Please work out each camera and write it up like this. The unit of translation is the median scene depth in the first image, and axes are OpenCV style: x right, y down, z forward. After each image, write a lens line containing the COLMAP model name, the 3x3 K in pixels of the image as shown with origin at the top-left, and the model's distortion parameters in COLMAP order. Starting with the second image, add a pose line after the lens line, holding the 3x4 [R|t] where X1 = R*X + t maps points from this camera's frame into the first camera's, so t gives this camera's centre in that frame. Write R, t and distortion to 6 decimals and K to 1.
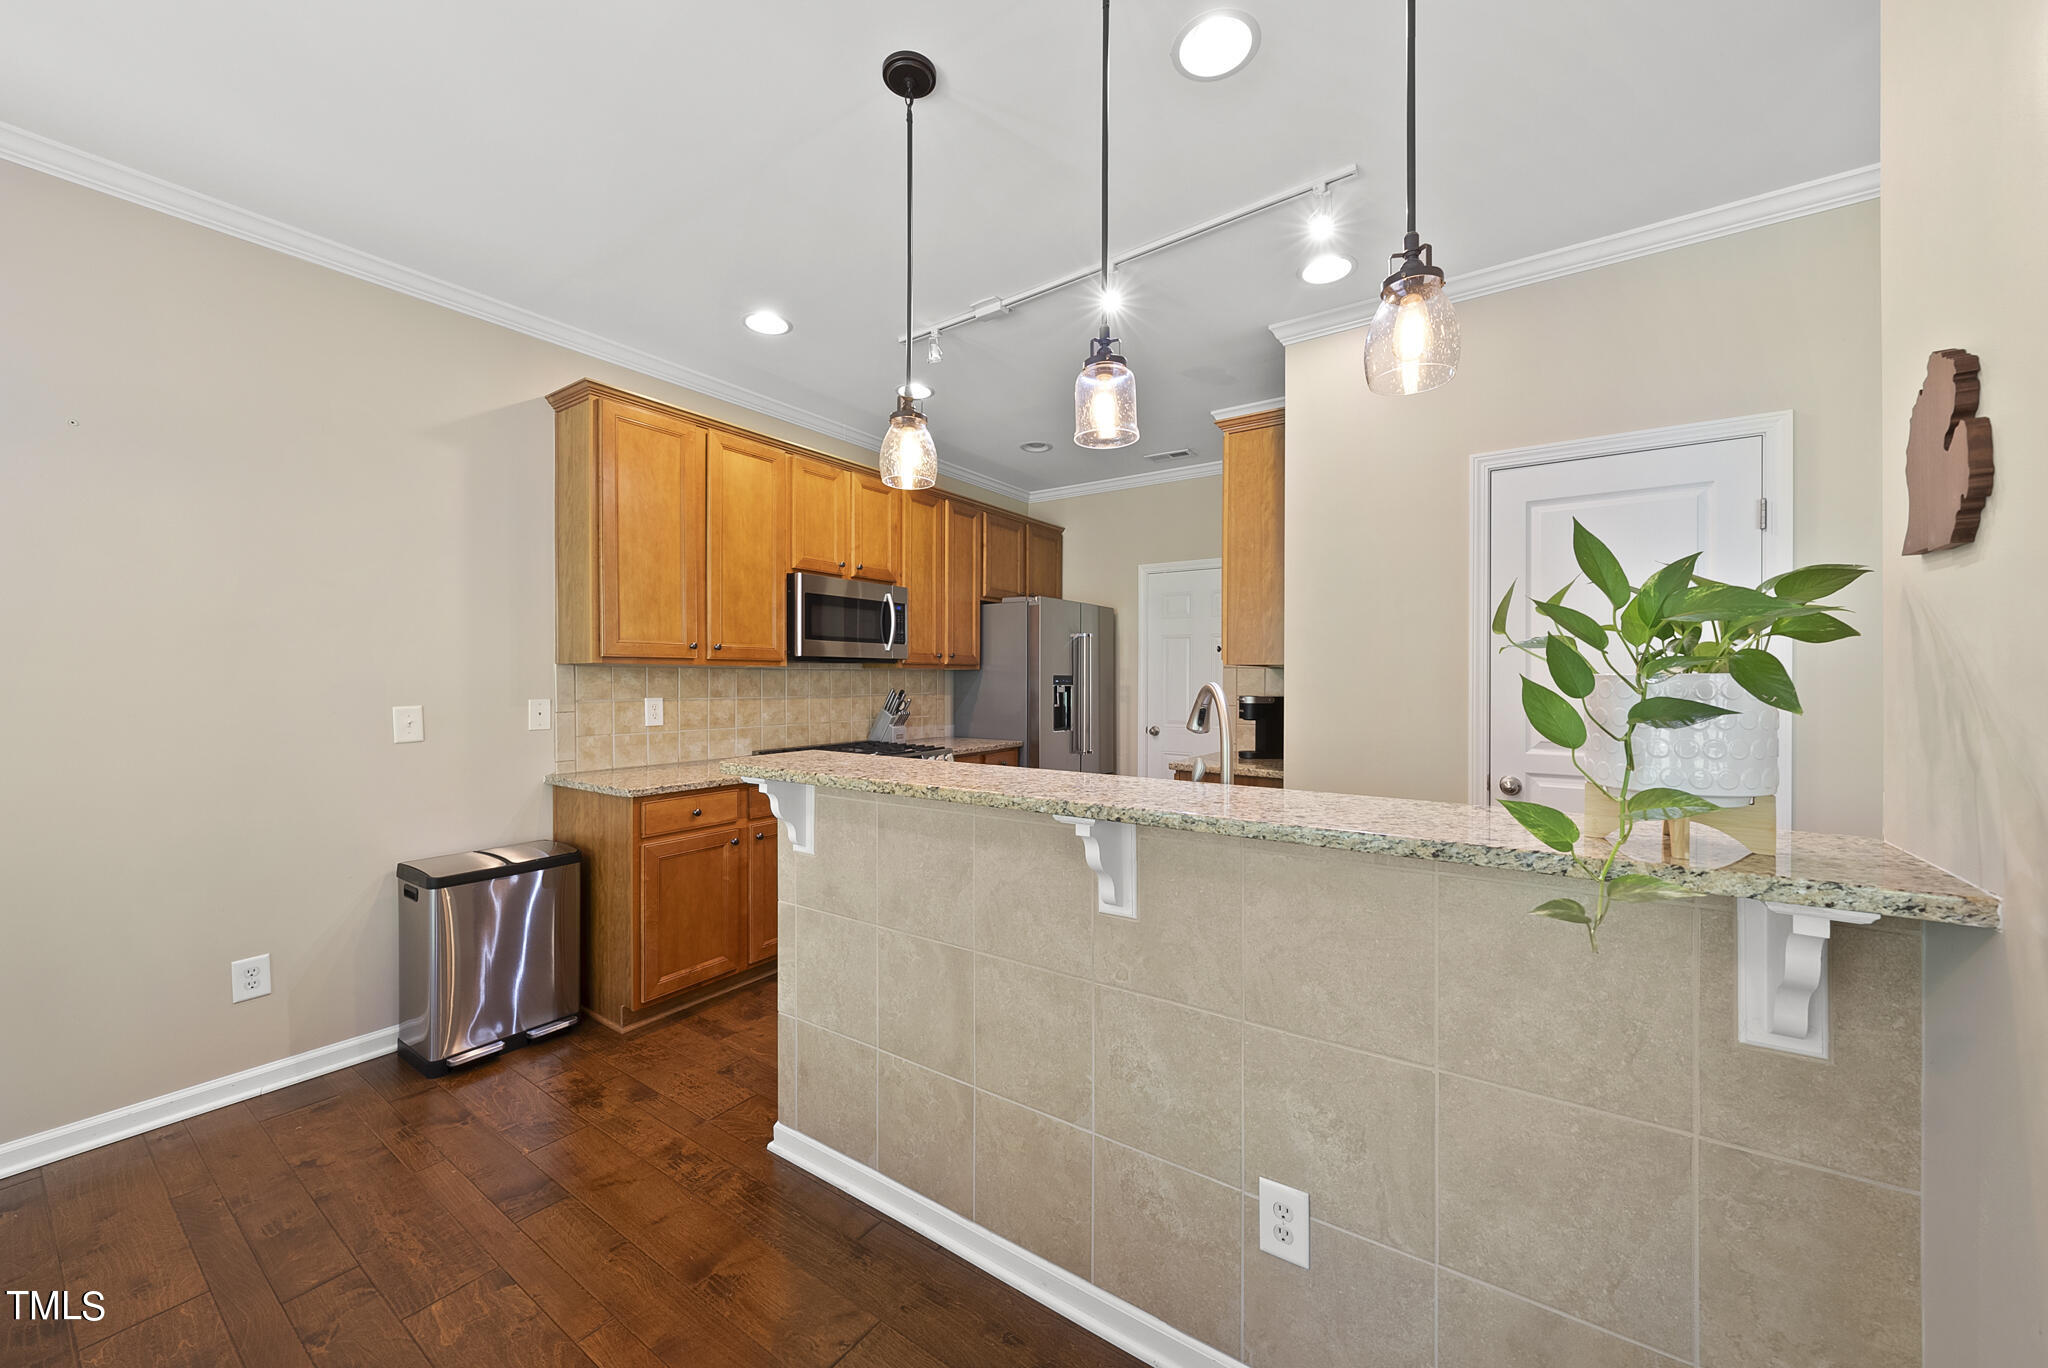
lens RADIAL K [[759.2, 0, 1024.0], [0, 759.2, 684.0], [0, 0, 1]] dist [-0.000351, -0.000103]
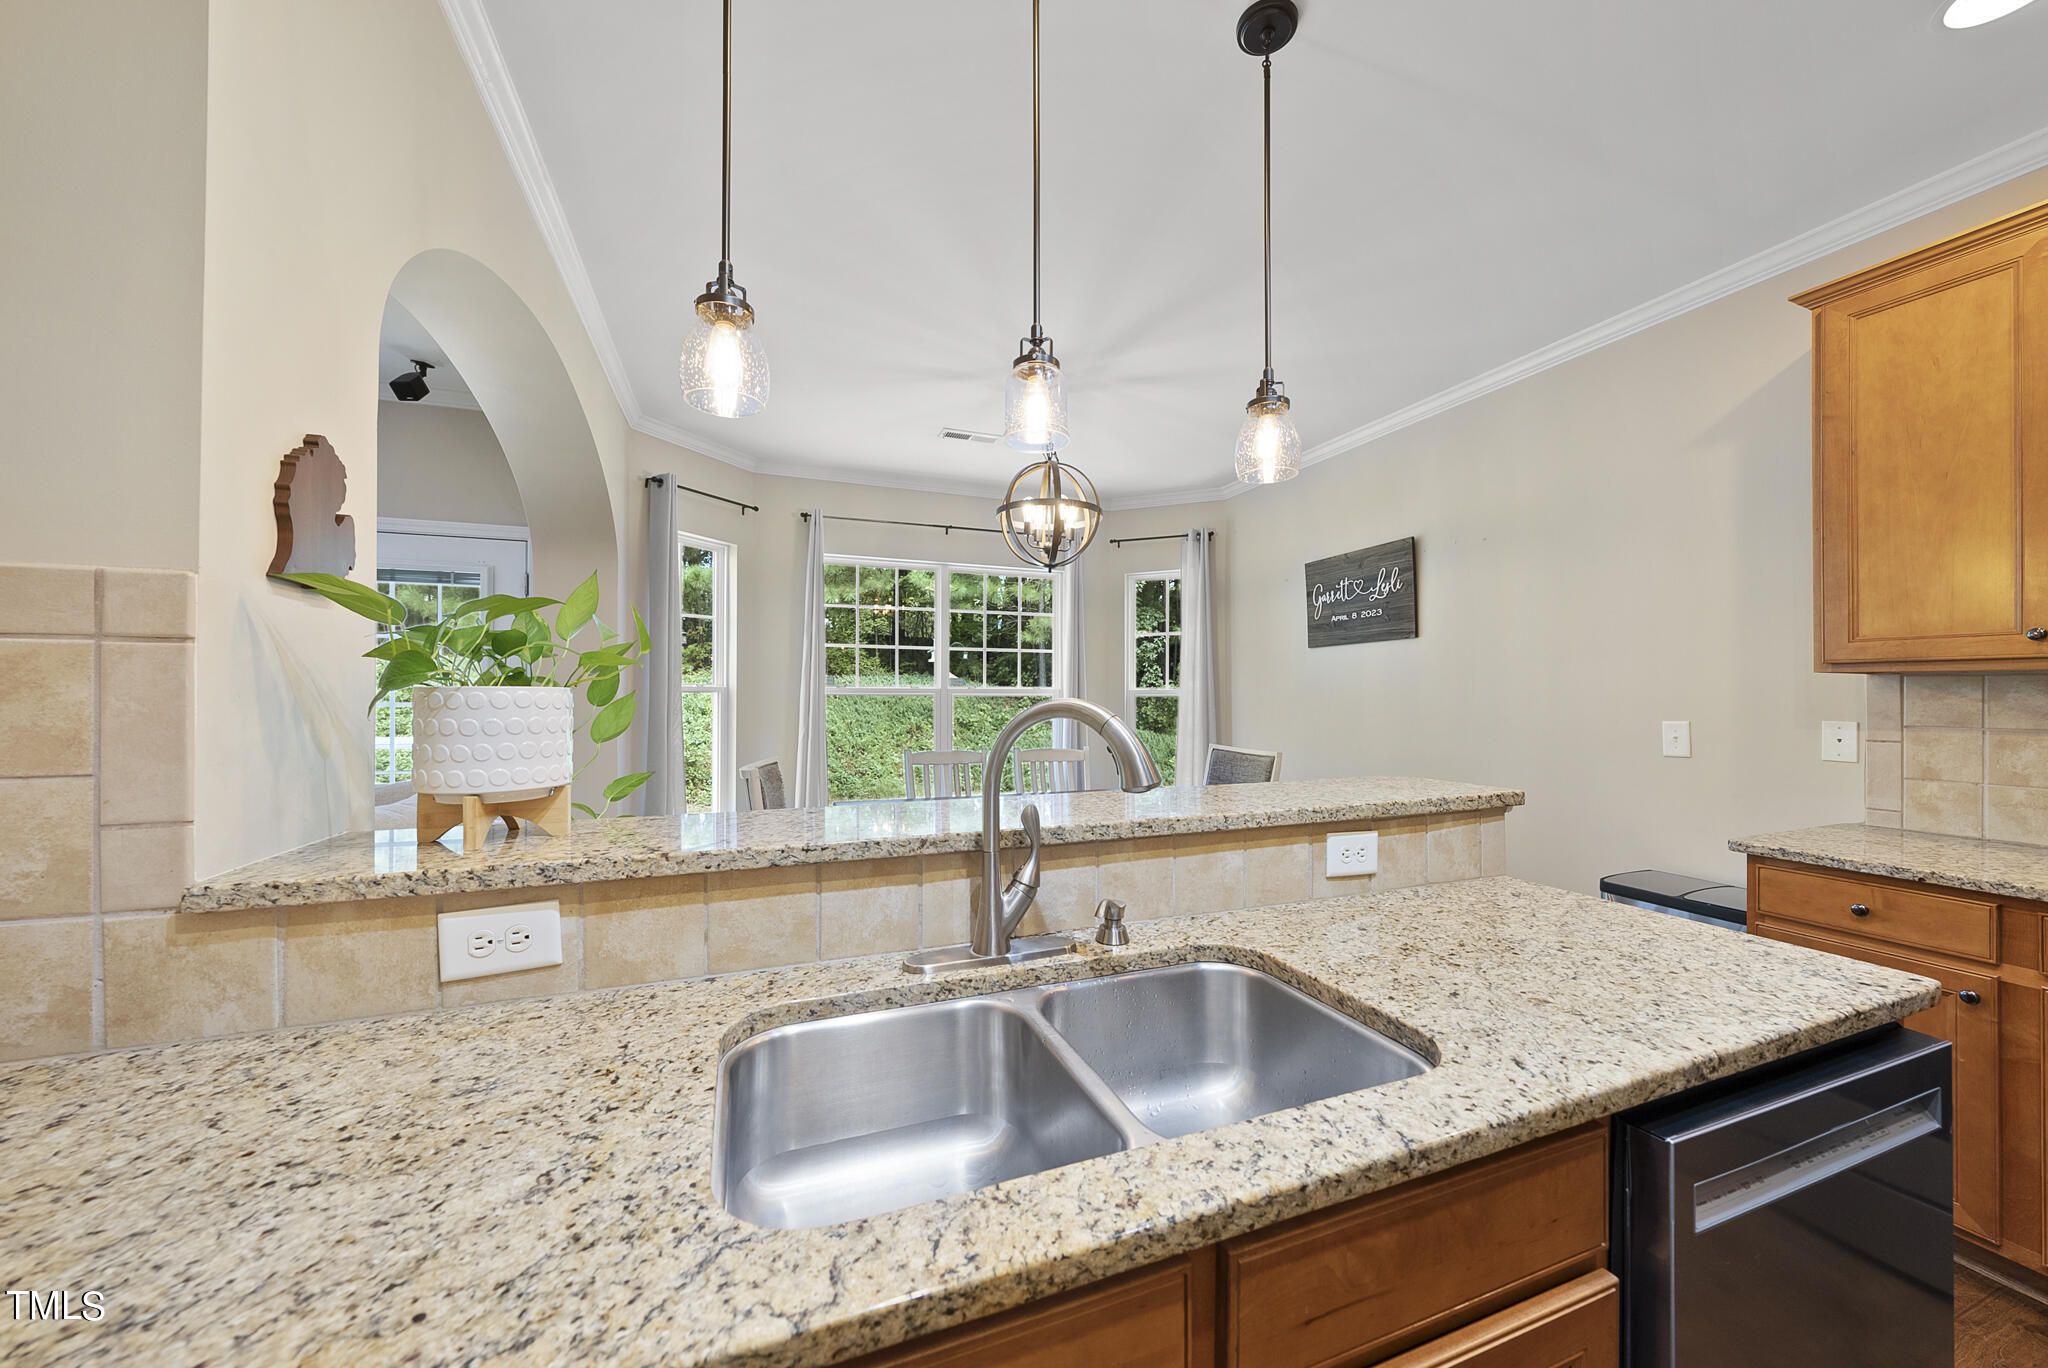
lens RADIAL K [[727.0, 0, 1024.0], [0, 727.0, 684.0], [0, 0, 1]] dist [-0.001126, -0.000190]
pose [[-0.560793, -0.010609, -0.827888, 0.432461], [-0.007873, 0.999941, -0.007481, -0.005501], [0.827919, 0.002323, -0.560843, 0.746631]]
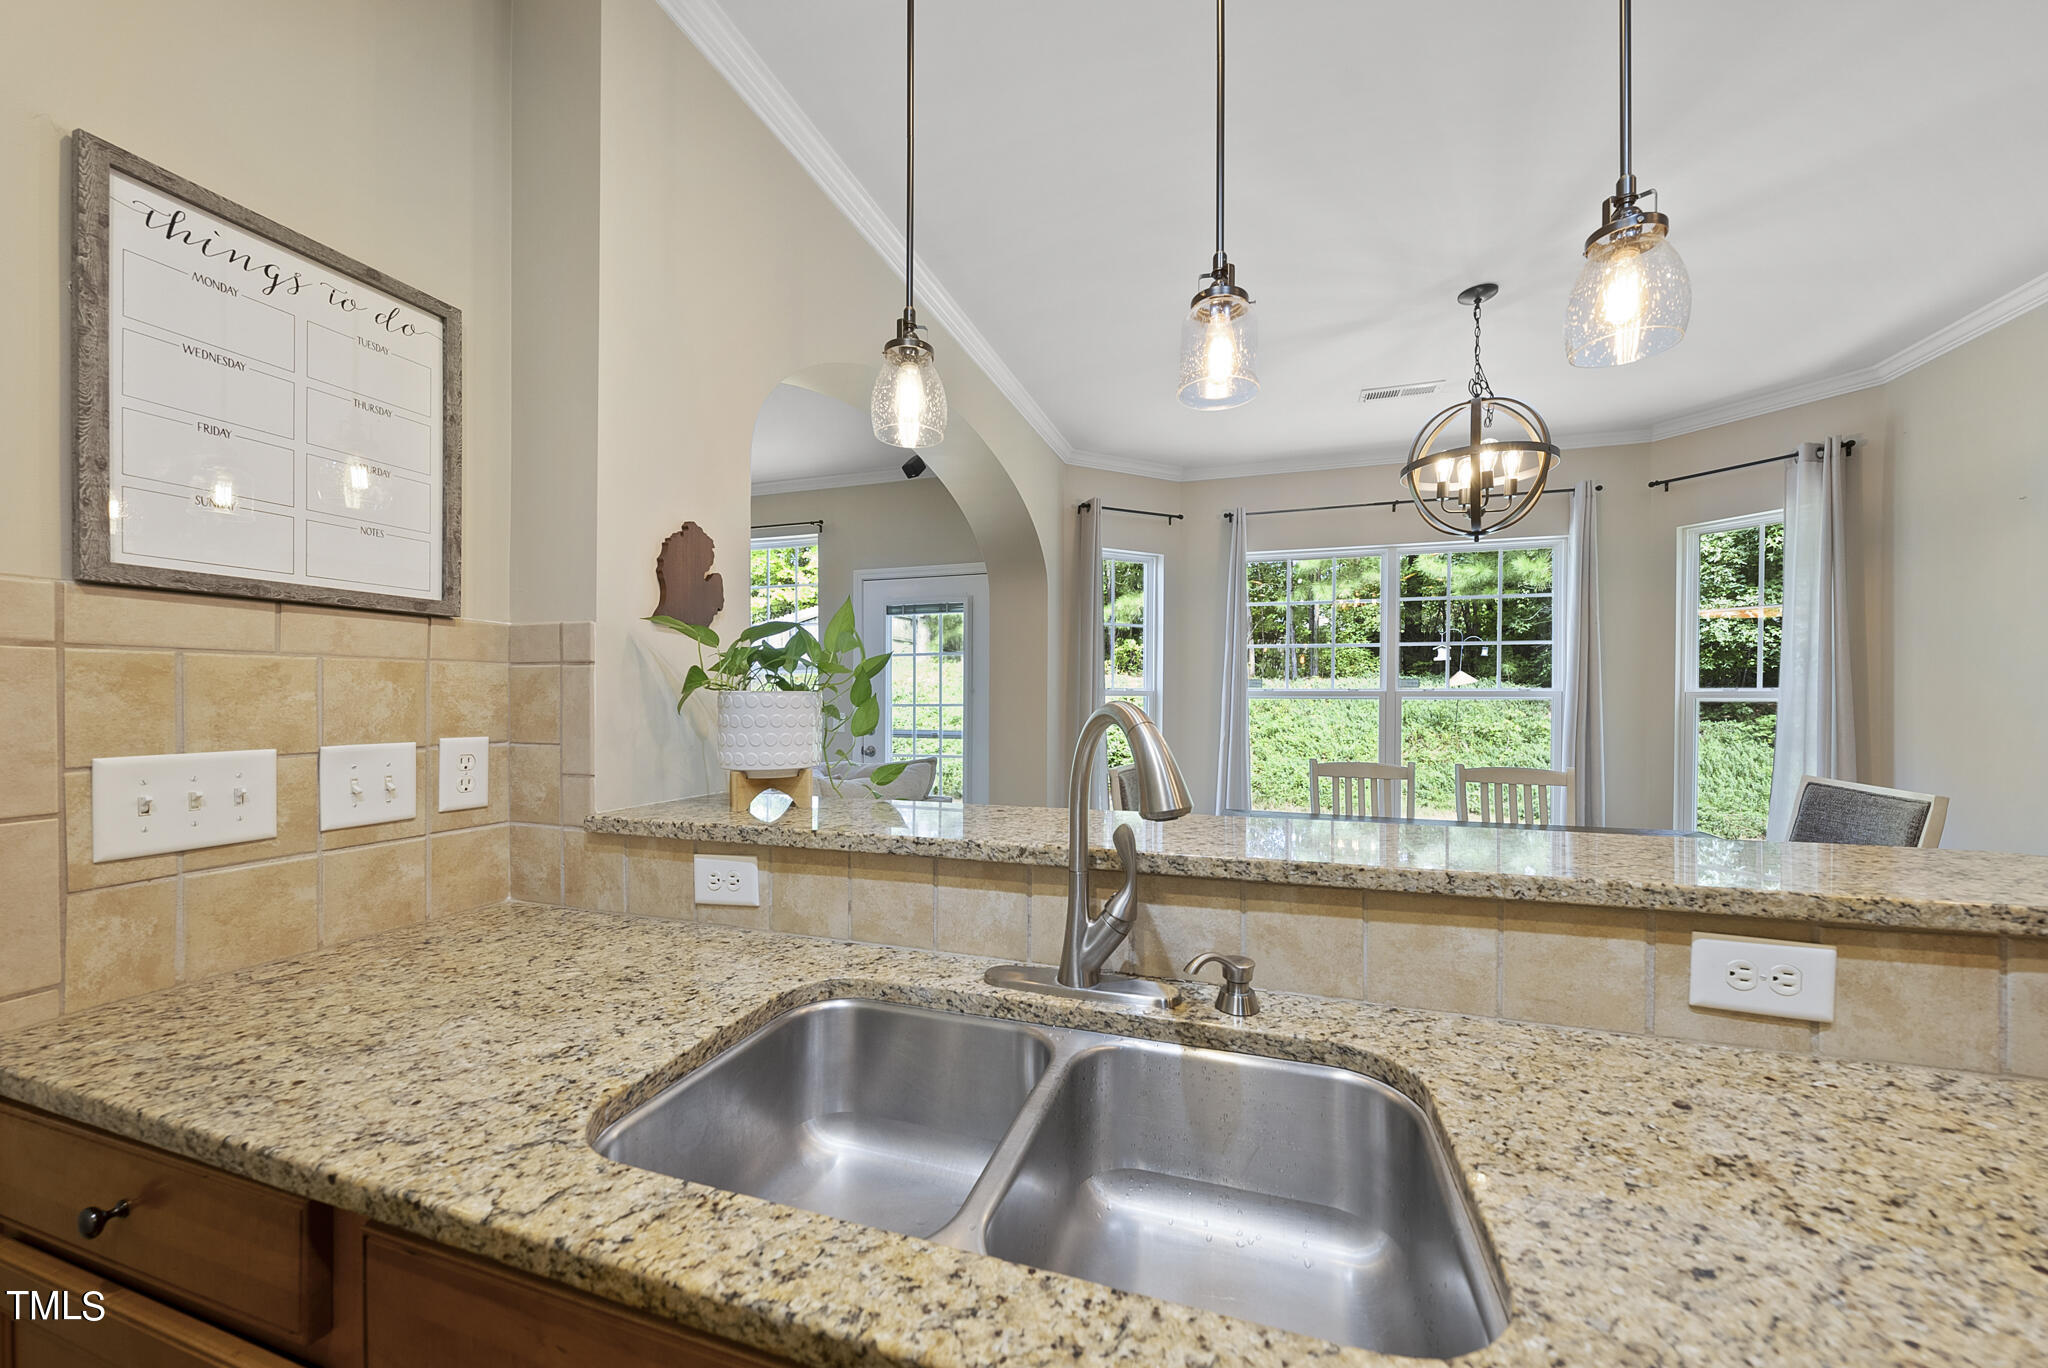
lens RADIAL K [[730.7, 0, 1028.0], [0, 730.7, 693.7], [0, 0, 1]] dist [-0.001707, -0.000527]
pose [[-0.956563, -0.000859, -0.291525, 0.259476], [-0.002138, 0.999989, 0.004068, -0.005384], [0.291519, 0.004515, -0.956554, 0.835776]]
